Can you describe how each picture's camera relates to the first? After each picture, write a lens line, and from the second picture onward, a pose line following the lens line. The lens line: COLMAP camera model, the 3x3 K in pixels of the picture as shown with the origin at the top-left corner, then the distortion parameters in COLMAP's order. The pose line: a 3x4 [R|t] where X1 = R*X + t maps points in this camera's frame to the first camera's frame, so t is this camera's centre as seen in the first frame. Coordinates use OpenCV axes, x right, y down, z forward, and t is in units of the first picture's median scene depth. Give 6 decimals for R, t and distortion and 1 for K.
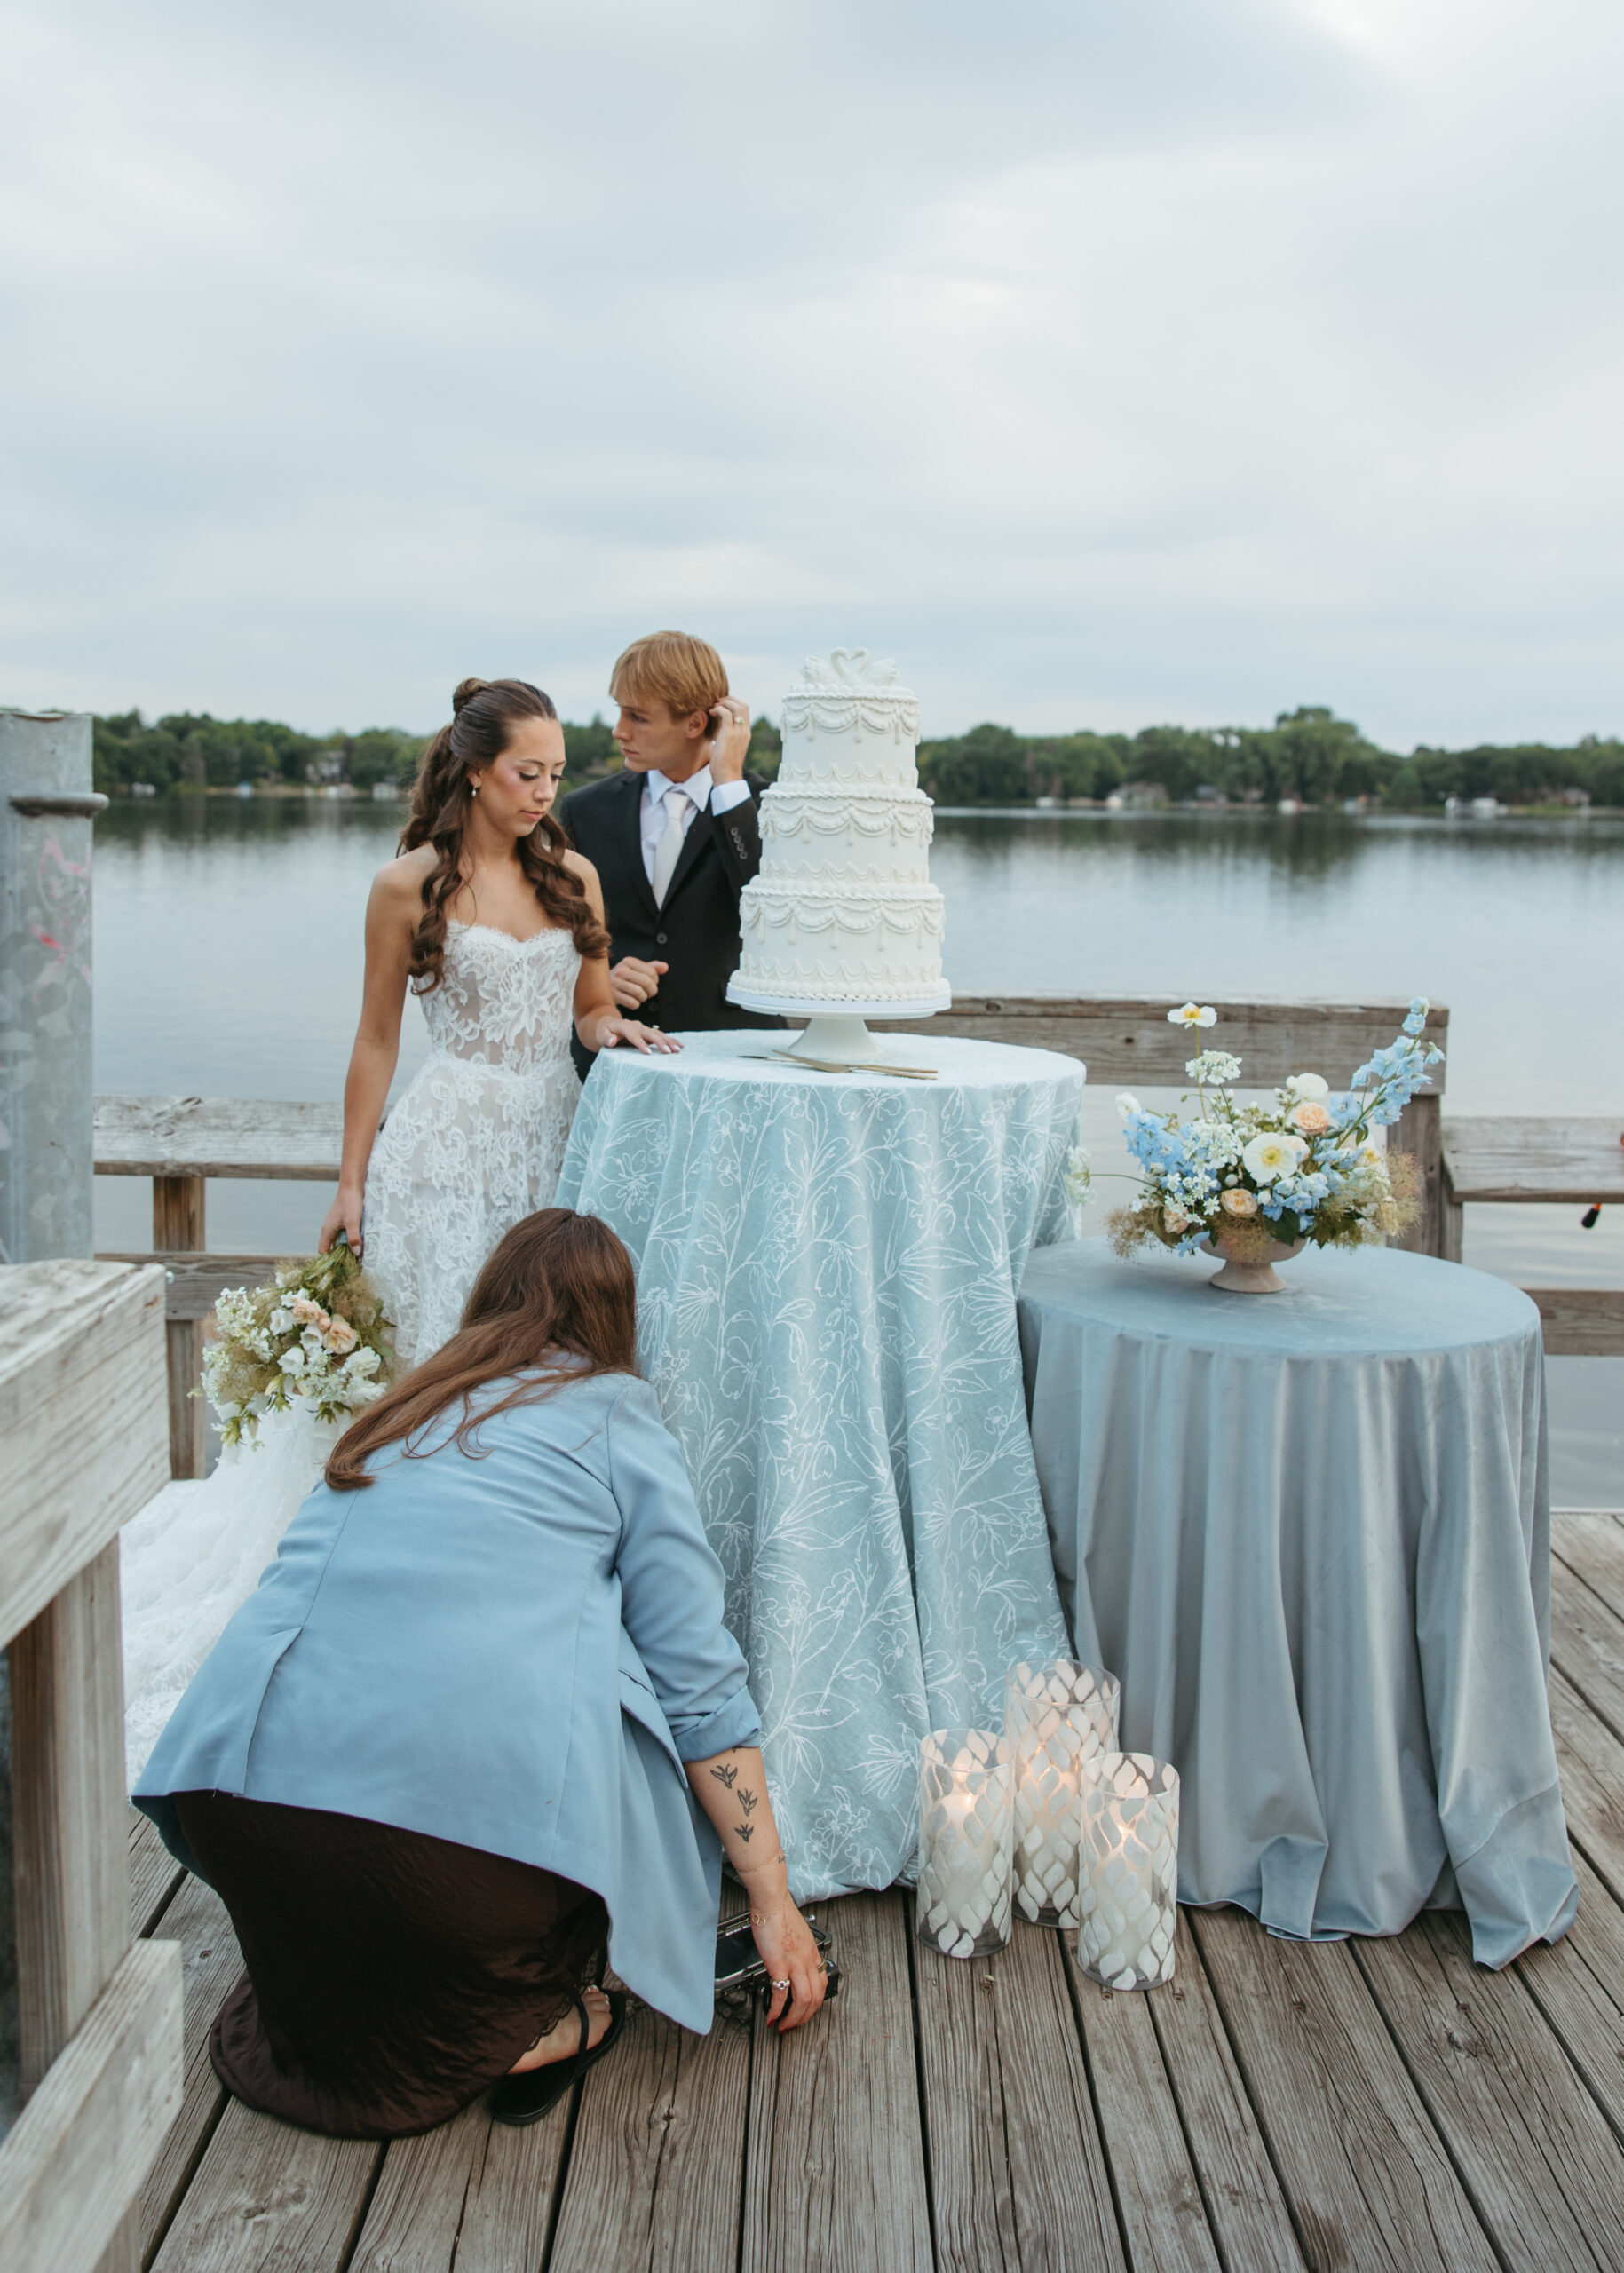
lens RADIAL K [[2234.6, 0, 812.0], [0, 2234.6, 1136.5], [0, 0, 1]] dist [-0.029628, -0.005958]
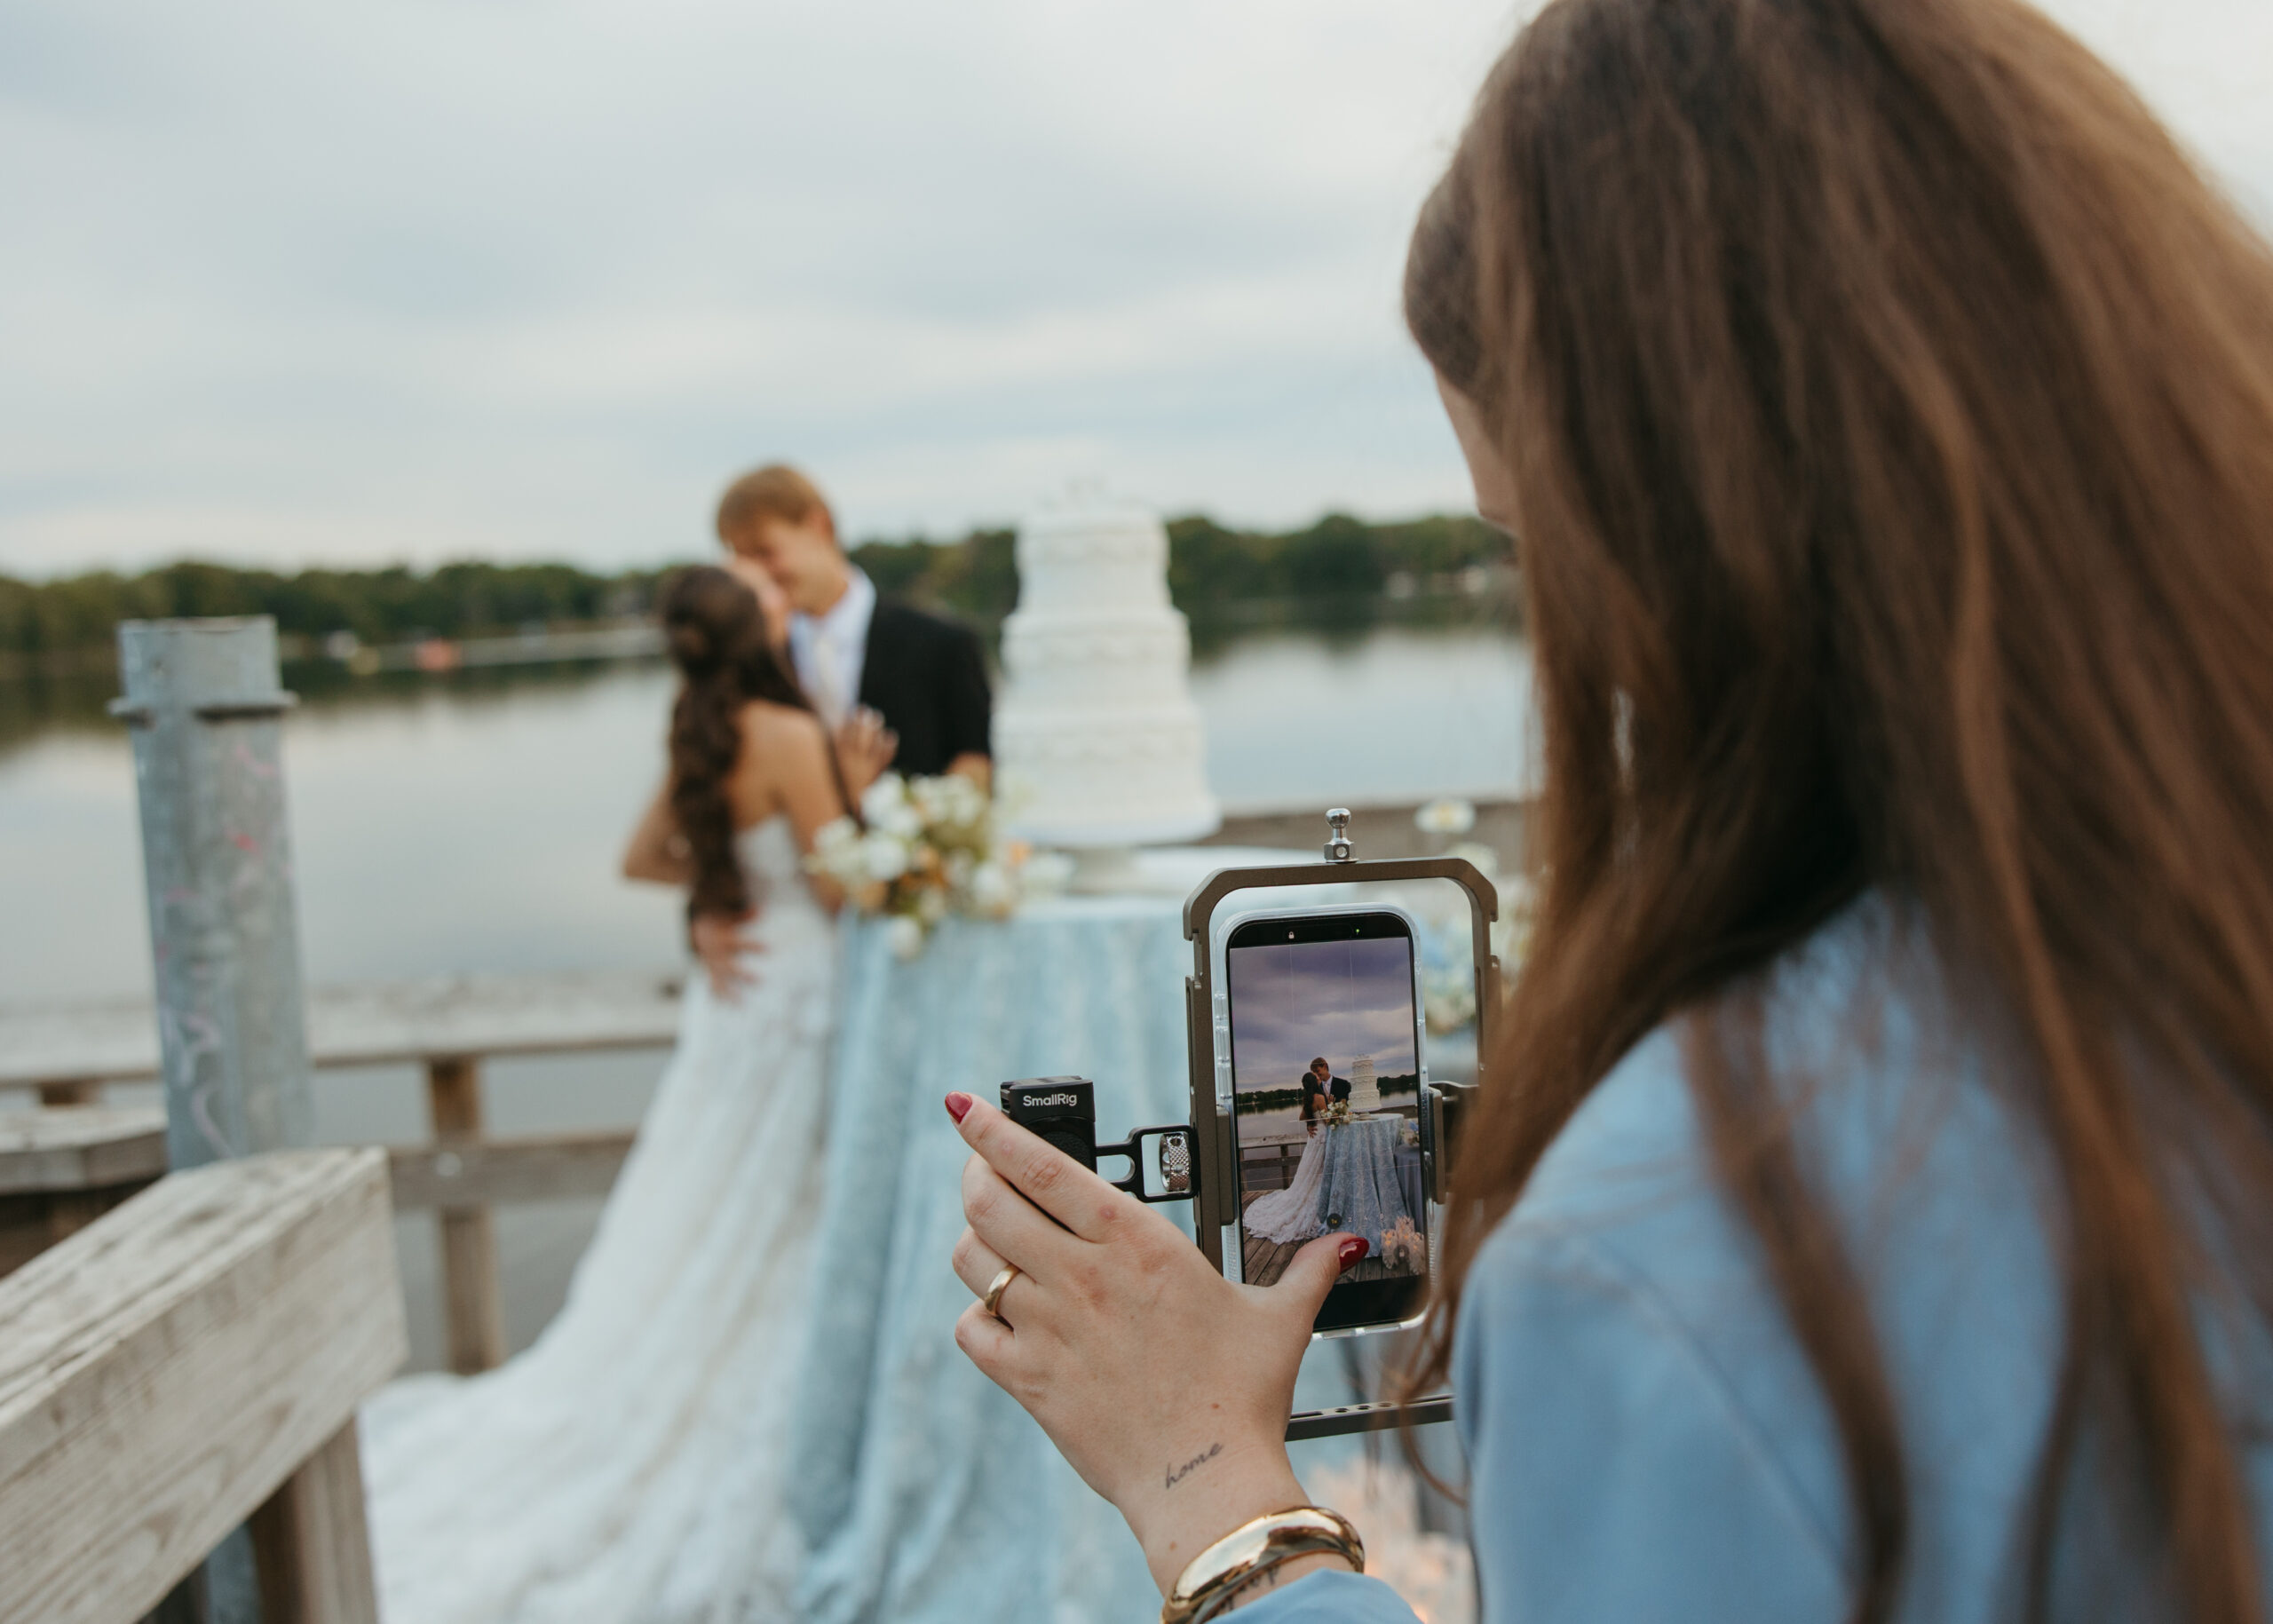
lens RADIAL K [[2234.6, 0, 1136.5], [0, 2234.6, 812.0], [0, 0, 1]] dist [-0.029628, -0.005958]
pose [[0.994984, -0.062258, 0.078302, -0.984738], [0.067496, 0.995526, -0.066124, -0.484426], [-0.073835, 0.071077, 0.994734, -4.886413]]
